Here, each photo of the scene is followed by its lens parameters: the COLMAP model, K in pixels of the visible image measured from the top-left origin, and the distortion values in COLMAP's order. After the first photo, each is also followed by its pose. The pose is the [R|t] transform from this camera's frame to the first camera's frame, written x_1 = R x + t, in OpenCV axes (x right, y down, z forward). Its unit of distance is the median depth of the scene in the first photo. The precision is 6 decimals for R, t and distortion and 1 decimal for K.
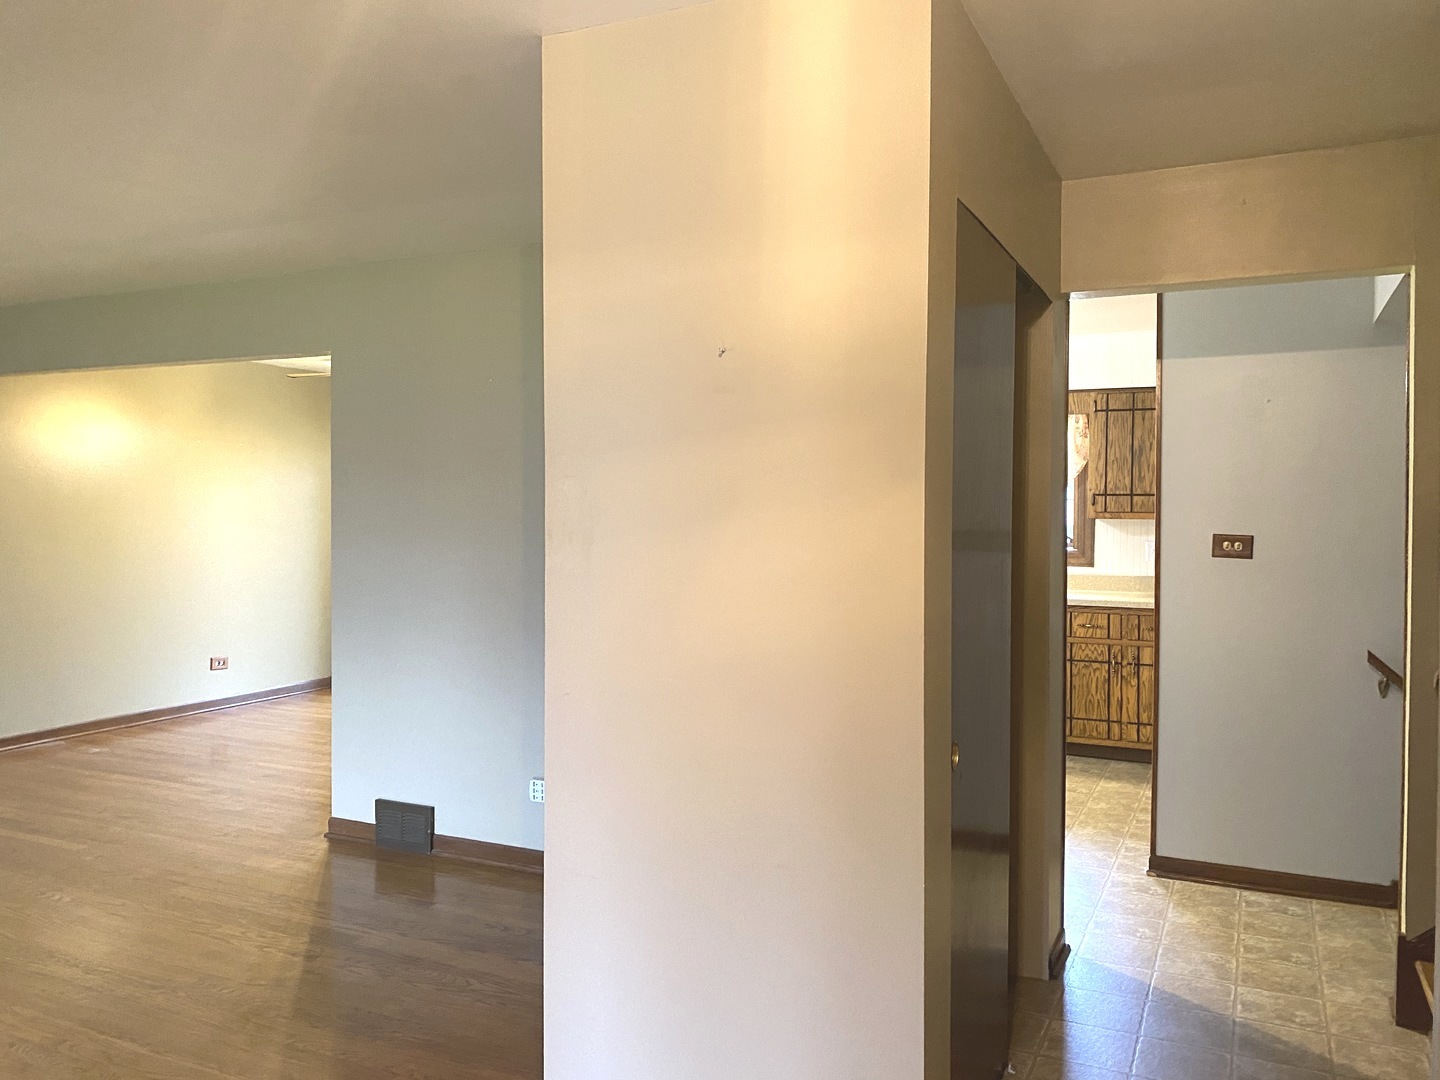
lens RADIAL K [[1103.4, 0, 720.0], [0, 1103.4, 540.0], [0, 0, 1]] dist [0.028438, -0.040266]
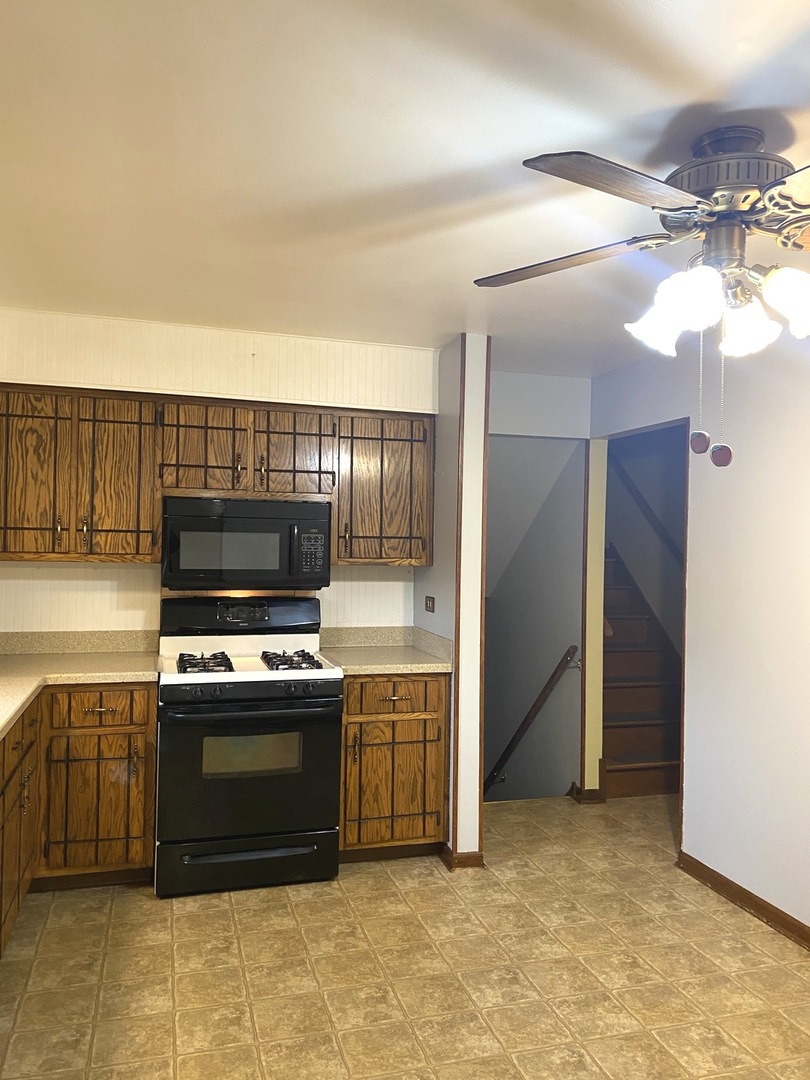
lens RADIAL K [[827.6, 0, 405.0], [0, 827.6, 540.0], [0, 0, 1]] dist [0.028438, -0.040266]
pose [[-0.686708, -0.014507, 0.726788, -0.132597], [-0.003080, 0.999850, 0.017047, -0.042942], [-0.726927, 0.009468, -0.686650, 1.163737]]
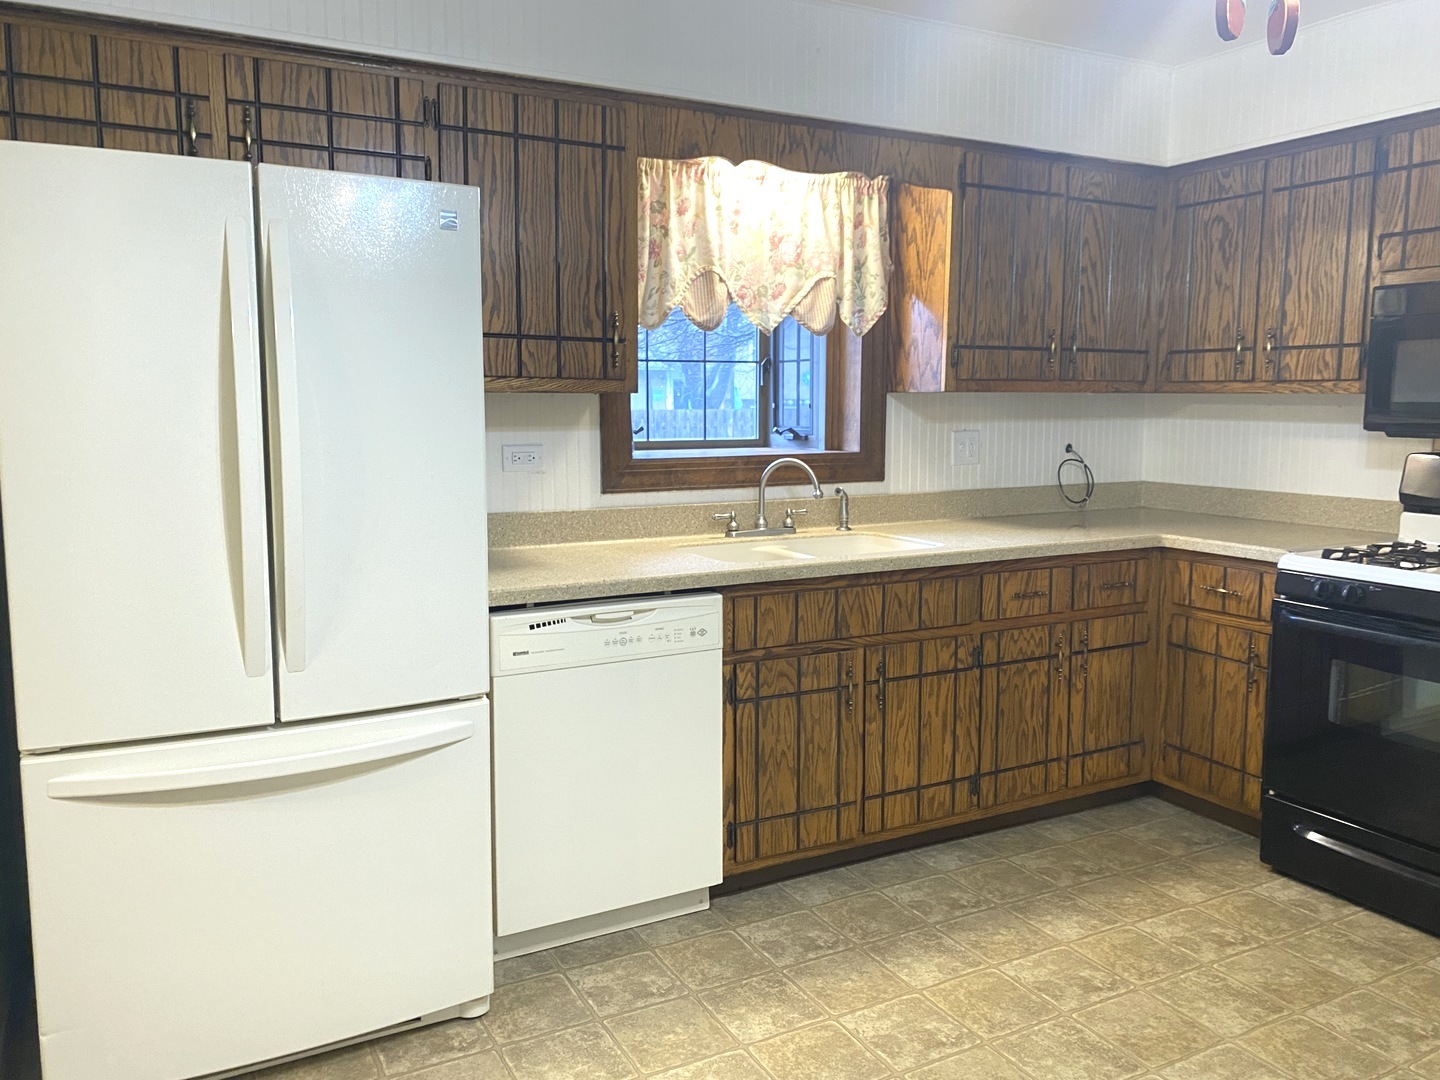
lens RADIAL K [[1103.4, 0, 720.0], [0, 1103.4, 540.0], [0, 0, 1]] dist [0.028438, -0.040266]
pose [[0.582831, -0.103814, 0.805935, -0.175291], [0.020435, 0.993364, 0.113179, -0.011385], [-0.812336, -0.049495, 0.581085, 0.814325]]
